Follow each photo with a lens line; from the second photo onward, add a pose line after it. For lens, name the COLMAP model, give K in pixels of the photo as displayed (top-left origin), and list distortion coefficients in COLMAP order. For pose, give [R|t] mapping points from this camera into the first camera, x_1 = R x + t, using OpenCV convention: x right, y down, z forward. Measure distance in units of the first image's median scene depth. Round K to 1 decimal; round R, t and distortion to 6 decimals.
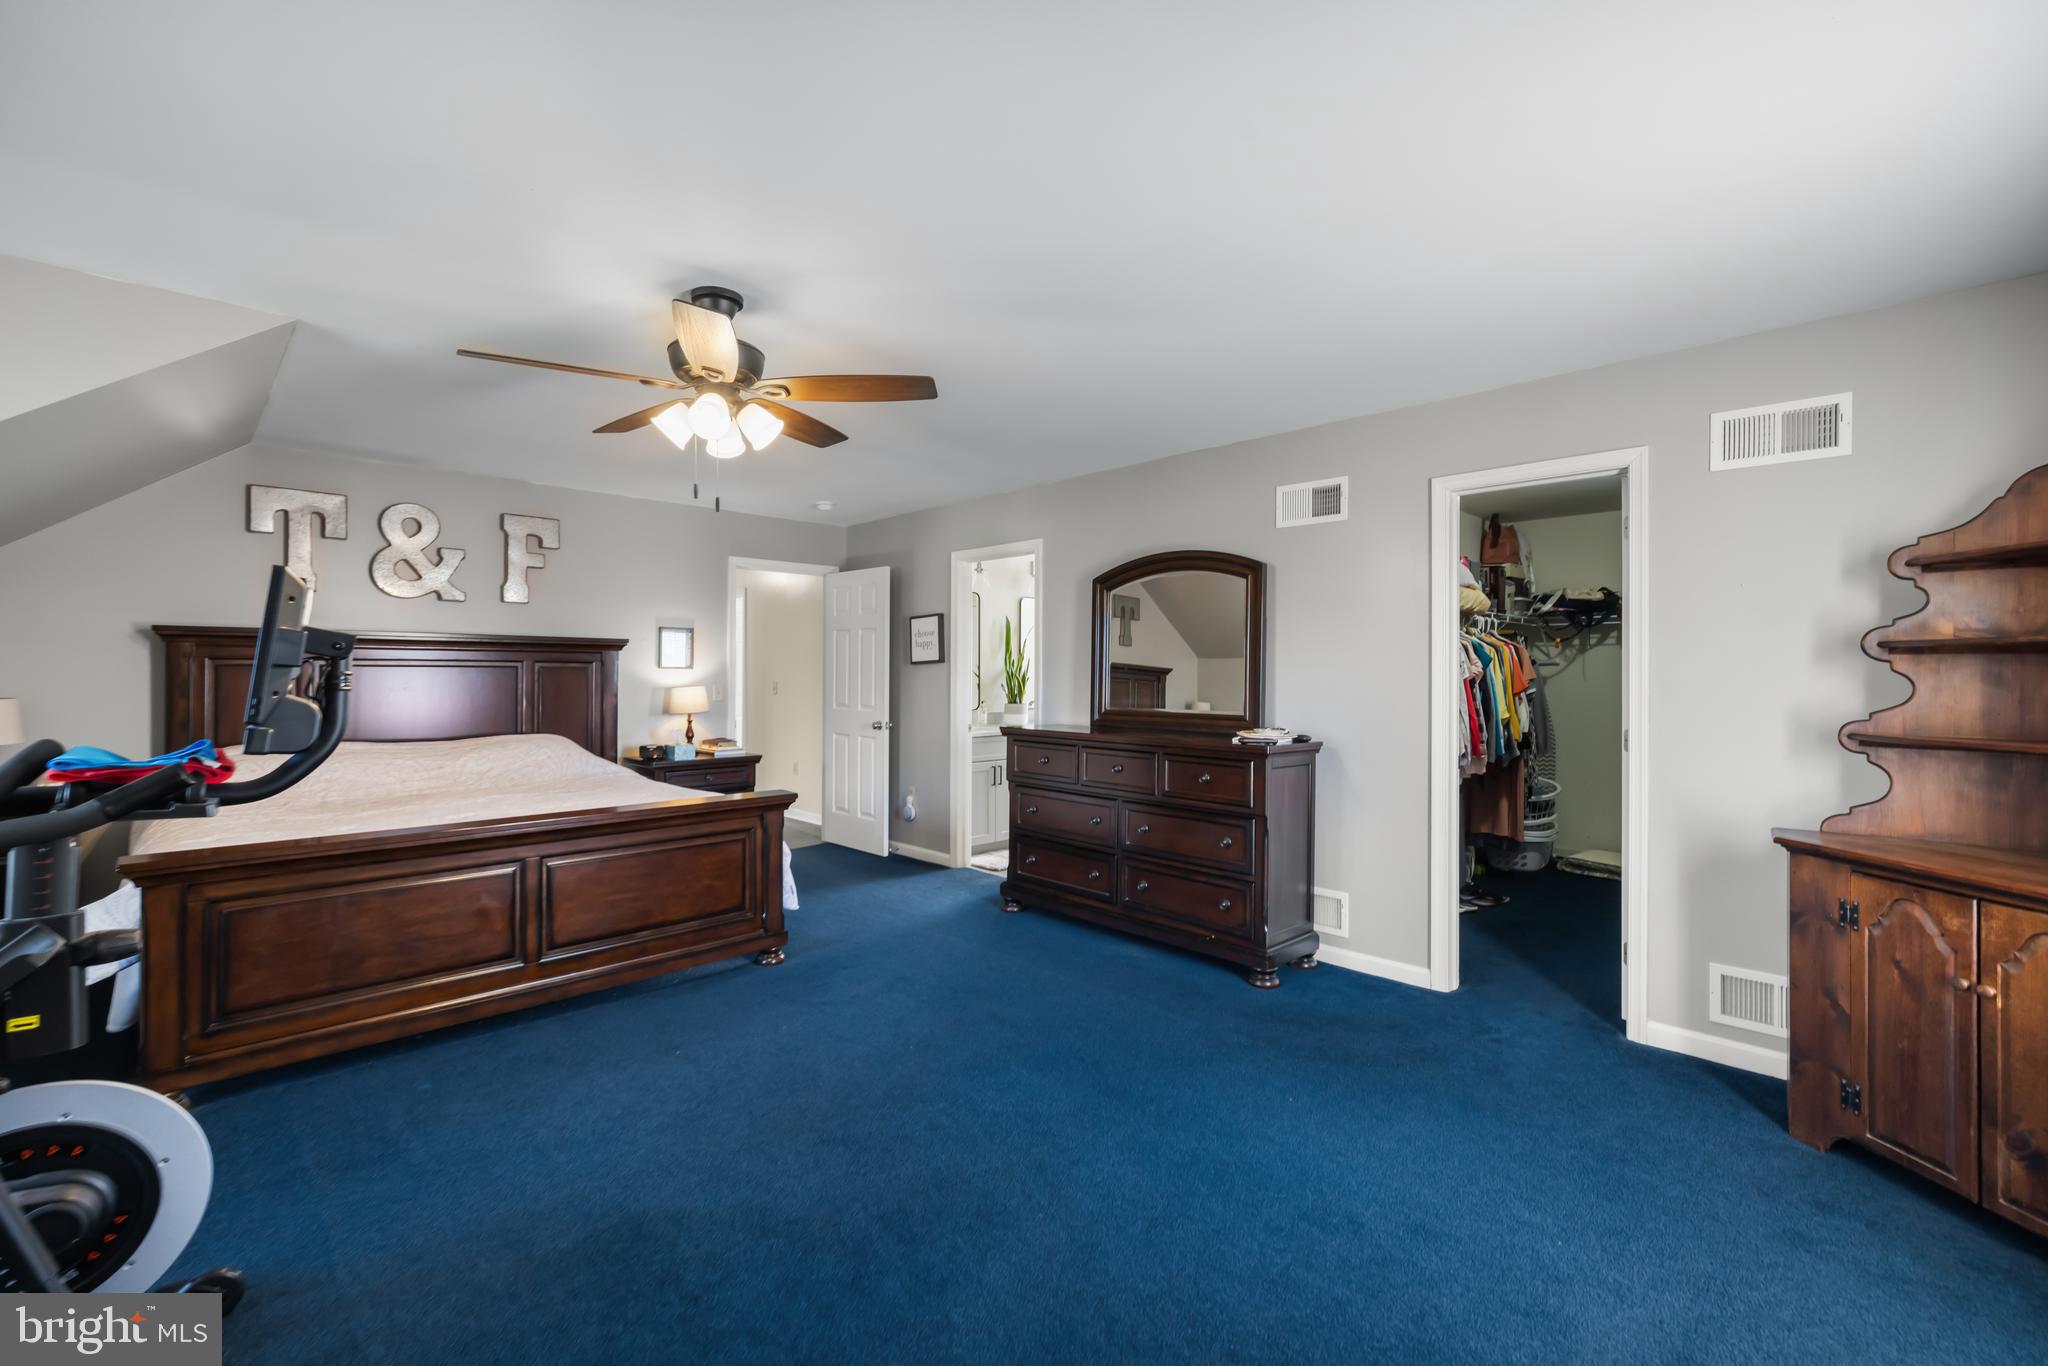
lens RADIAL K [[896.6, 0, 1014.8], [0, 896.6, 673.7], [0, 0, 1]] dist [-0.001108, 0.000482]
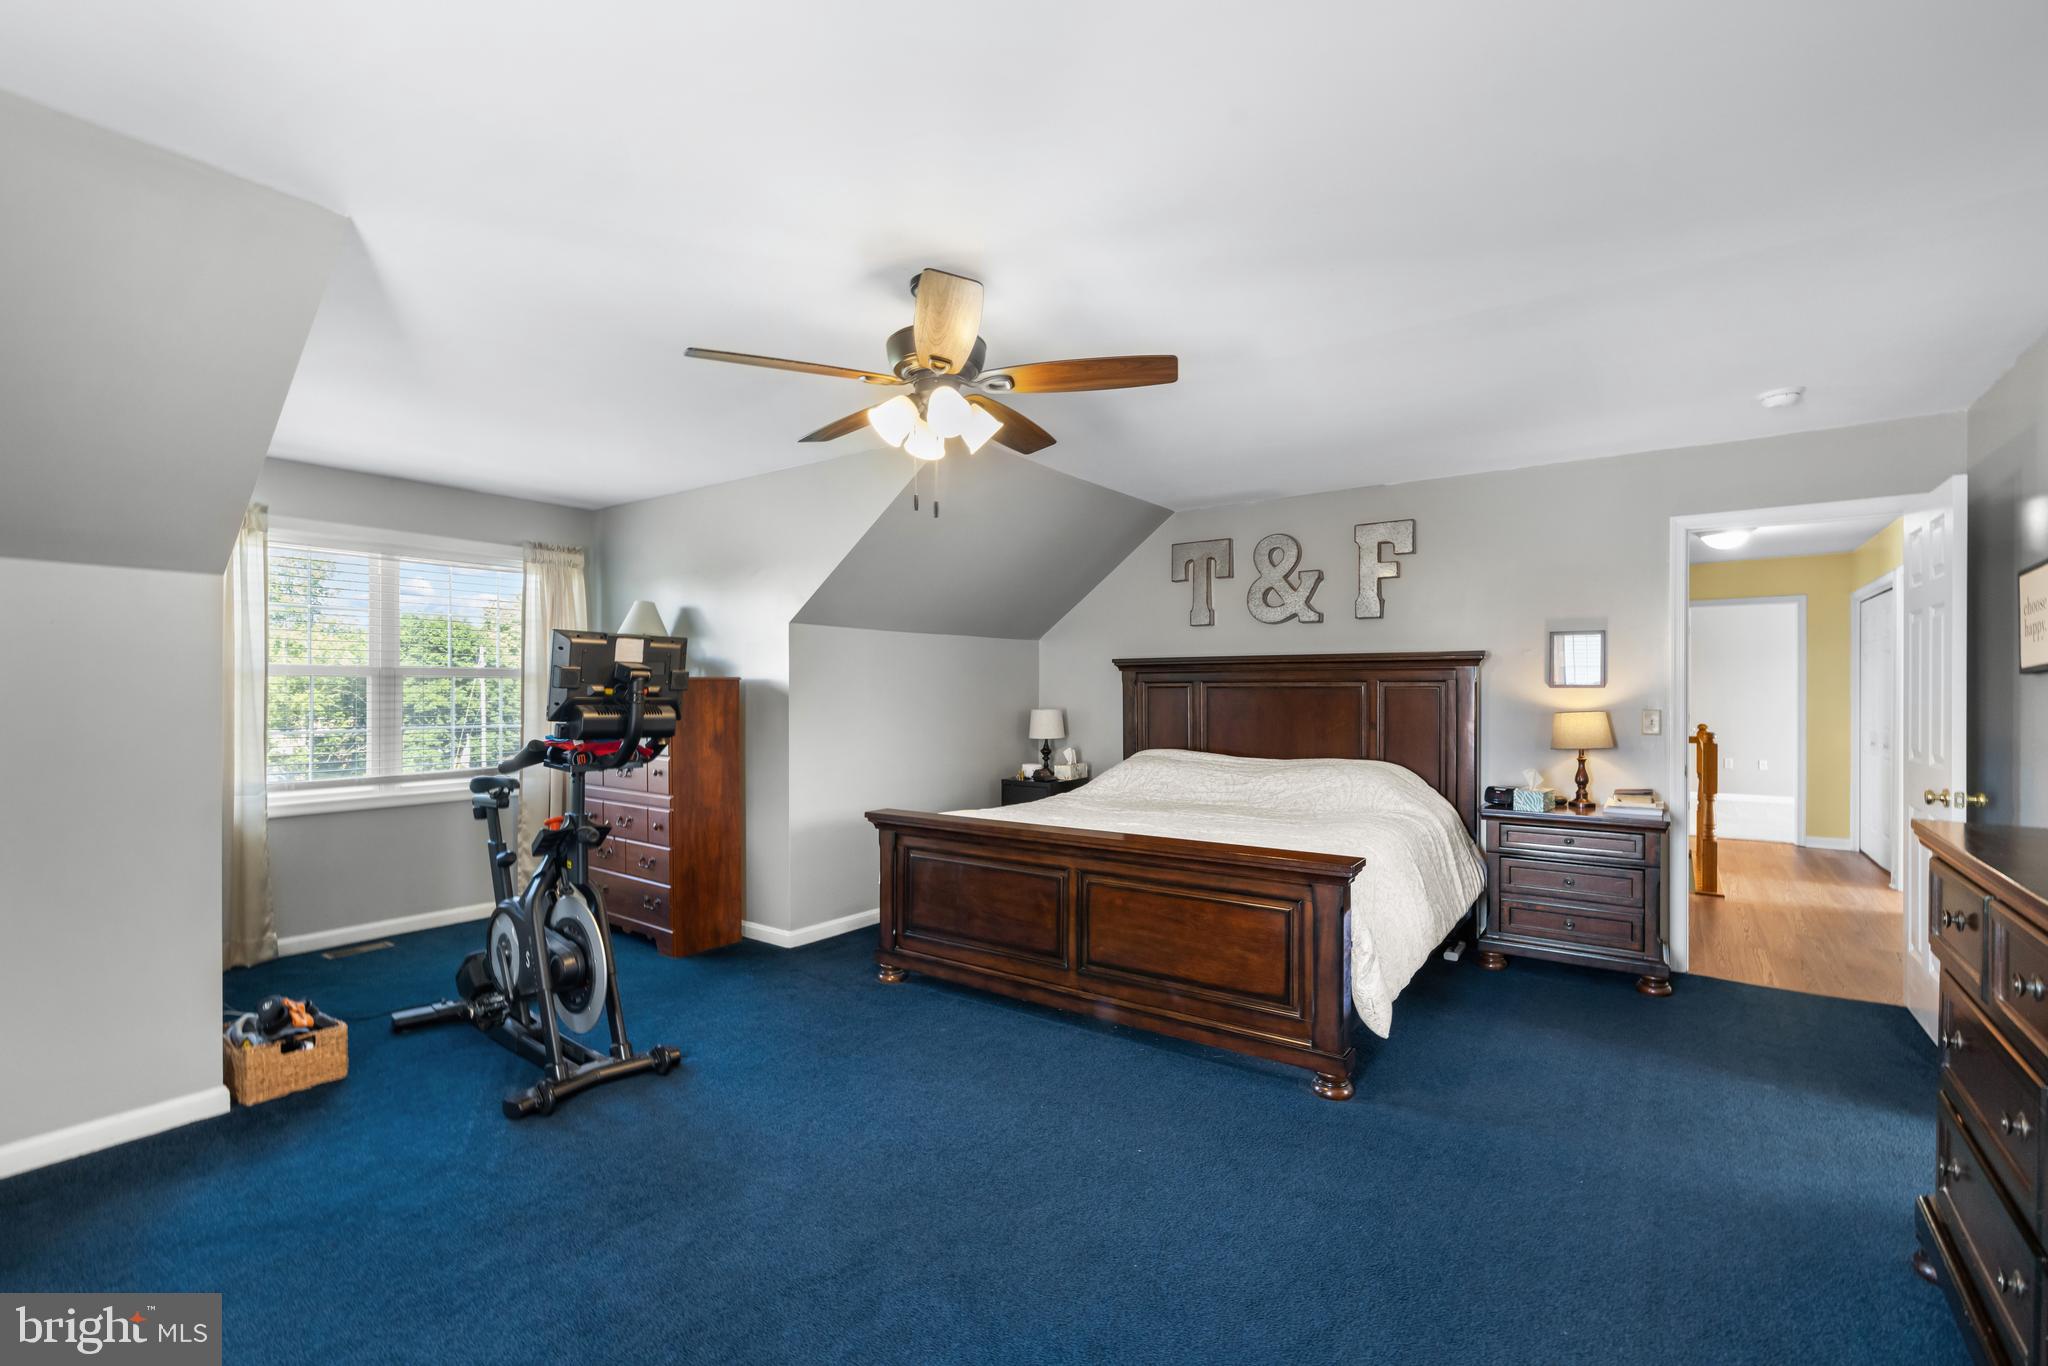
lens RADIAL K [[896.6, 0, 1010.2], [0, 896.6, 692.5], [0, 0, 1]] dist [-0.001108, 0.000482]
pose [[0.153623, -0.002031, -0.988127, 0.724989], [0.001024, 0.999998, -0.001897, -0.000252], [0.988129, -0.000721, 0.153625, 1.139769]]
